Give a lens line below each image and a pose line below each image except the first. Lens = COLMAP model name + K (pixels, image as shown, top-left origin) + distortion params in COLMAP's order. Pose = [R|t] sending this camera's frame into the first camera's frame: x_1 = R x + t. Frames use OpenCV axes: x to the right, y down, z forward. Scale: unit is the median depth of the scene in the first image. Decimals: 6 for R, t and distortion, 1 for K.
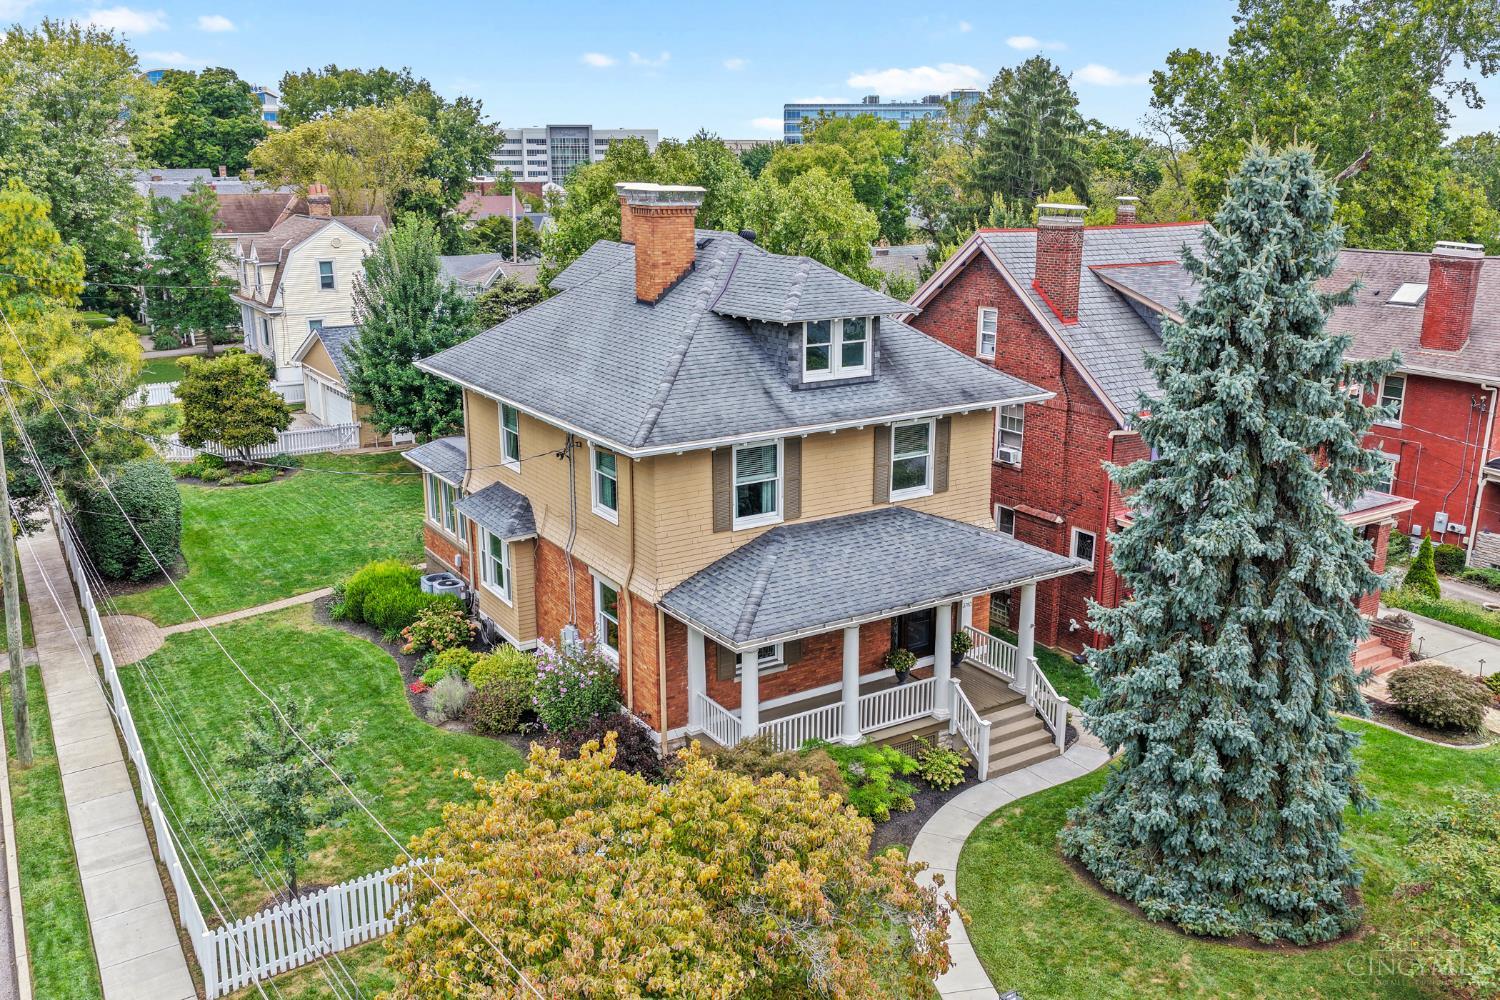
lens RADIAL K [[1248.7, 0, 750.0], [0, 1248.7, 500.0], [0, 0, 1]] dist [-0.002840, 0.011309]
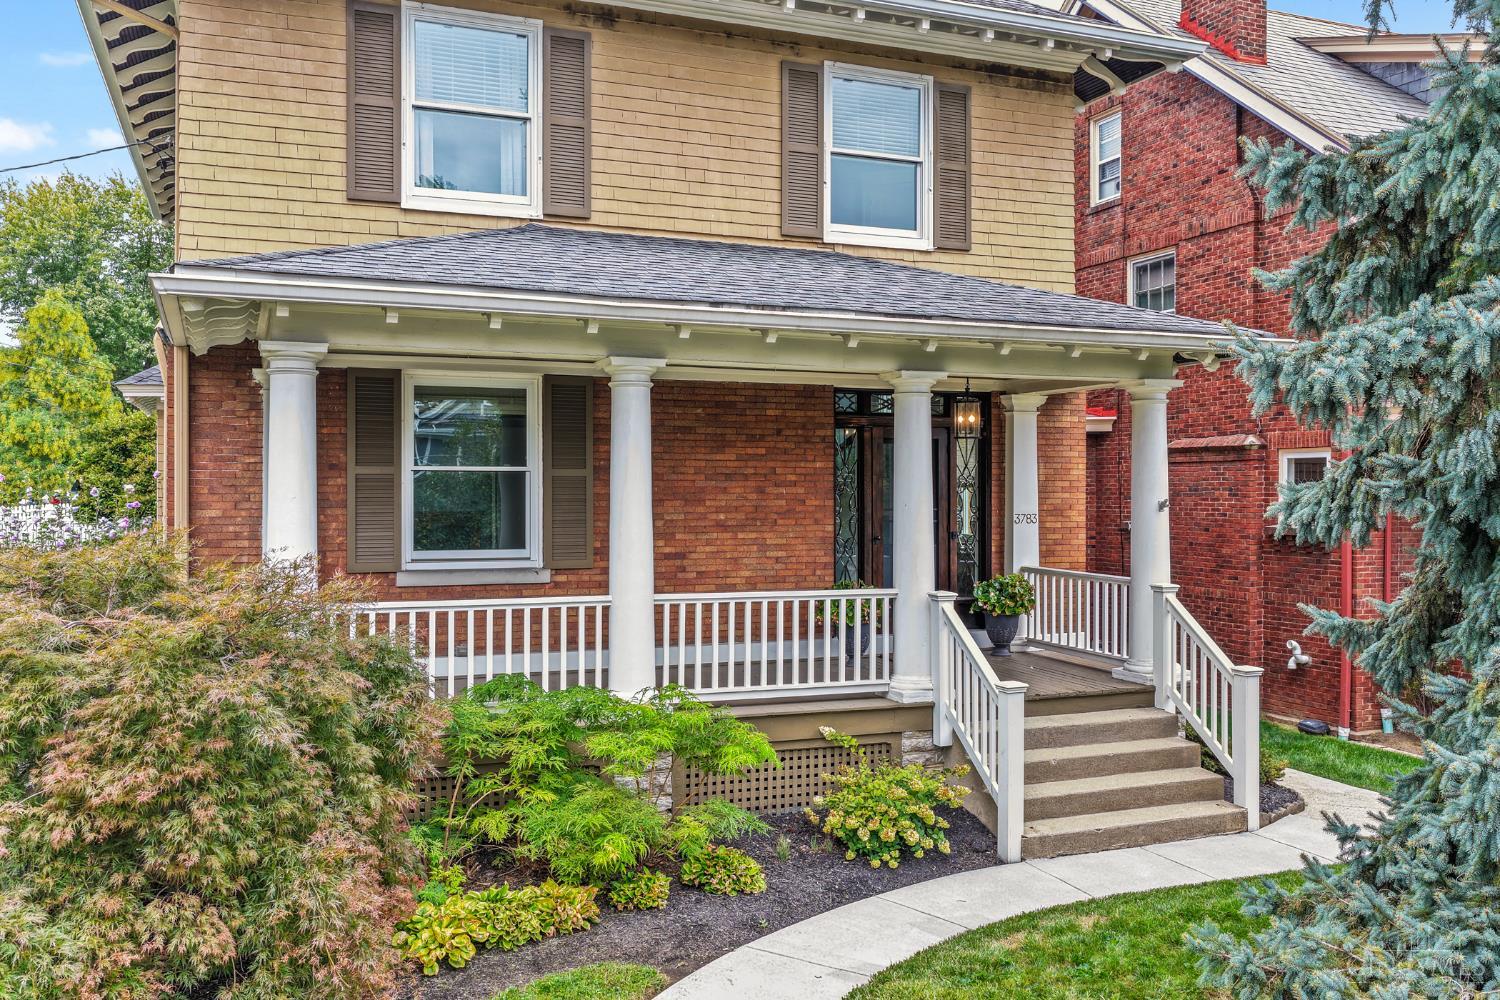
lens RADIAL K [[1248.7, 0, 750.0], [0, 1248.7, 500.0], [0, 0, 1]] dist [-0.002840, 0.011309]
pose [[0.983589, 0.004140, -0.180374, 0.179358], [-0.049891, 0.966995, -0.249864, 0.220304], [0.173386, 0.254763, 0.951332, 0.633391]]
